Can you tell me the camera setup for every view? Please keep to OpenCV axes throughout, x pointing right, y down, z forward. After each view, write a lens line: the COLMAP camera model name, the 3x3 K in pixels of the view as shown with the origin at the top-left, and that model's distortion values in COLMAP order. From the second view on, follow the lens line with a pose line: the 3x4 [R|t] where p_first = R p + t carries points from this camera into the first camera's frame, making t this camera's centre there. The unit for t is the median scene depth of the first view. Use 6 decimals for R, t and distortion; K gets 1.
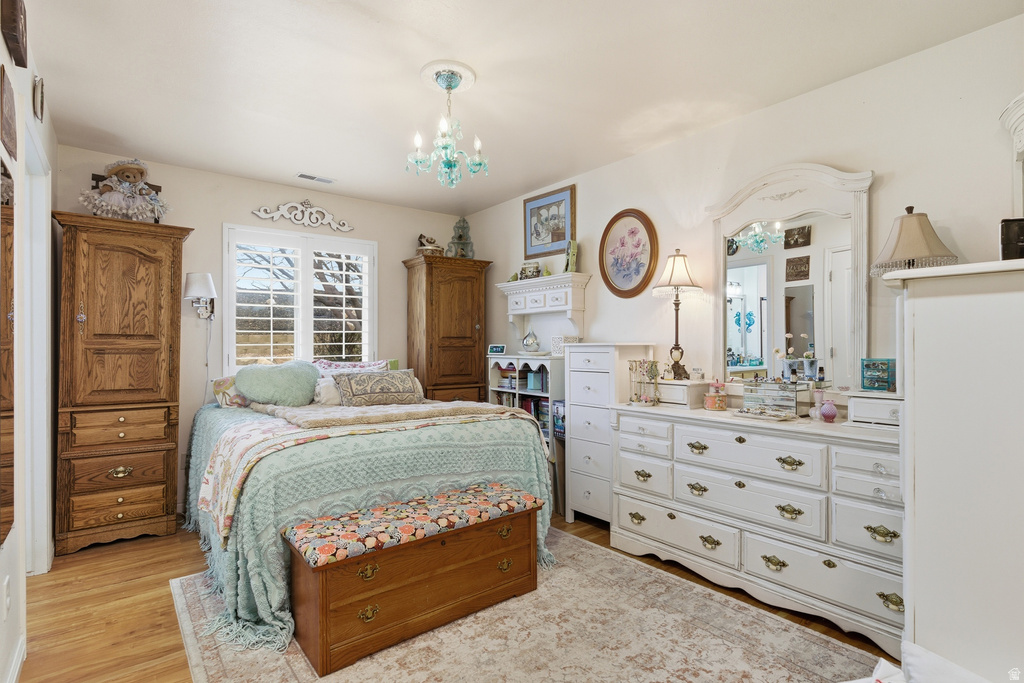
lens RADIAL K [[515.6, 0, 512.0], [0, 515.6, 341.5], [0, 0, 1]] dist [-0.001009, 0.000117]
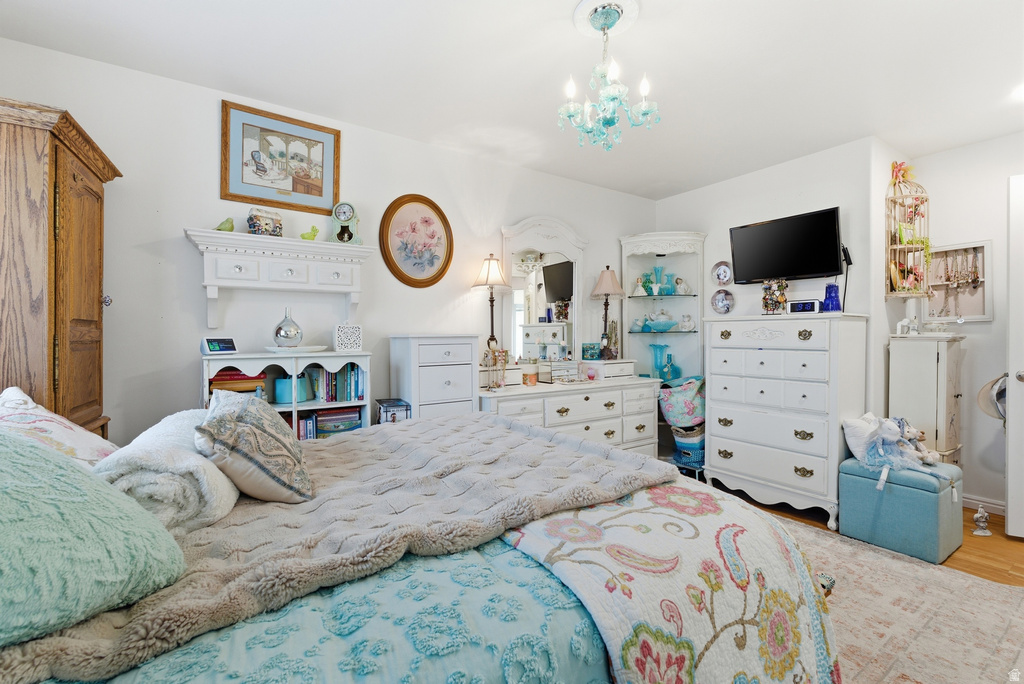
lens RADIAL K [[455.6, 0, 513.4], [0, 455.6, 340.1], [0, 0, 1]] dist [0.001947, 0.000154]
pose [[0.068380, -0.004254, 0.997650, -0.600052], [-0.000118, 0.999991, 0.004272, 0.009772], [-0.997659, -0.000409, 0.068378, 0.750404]]
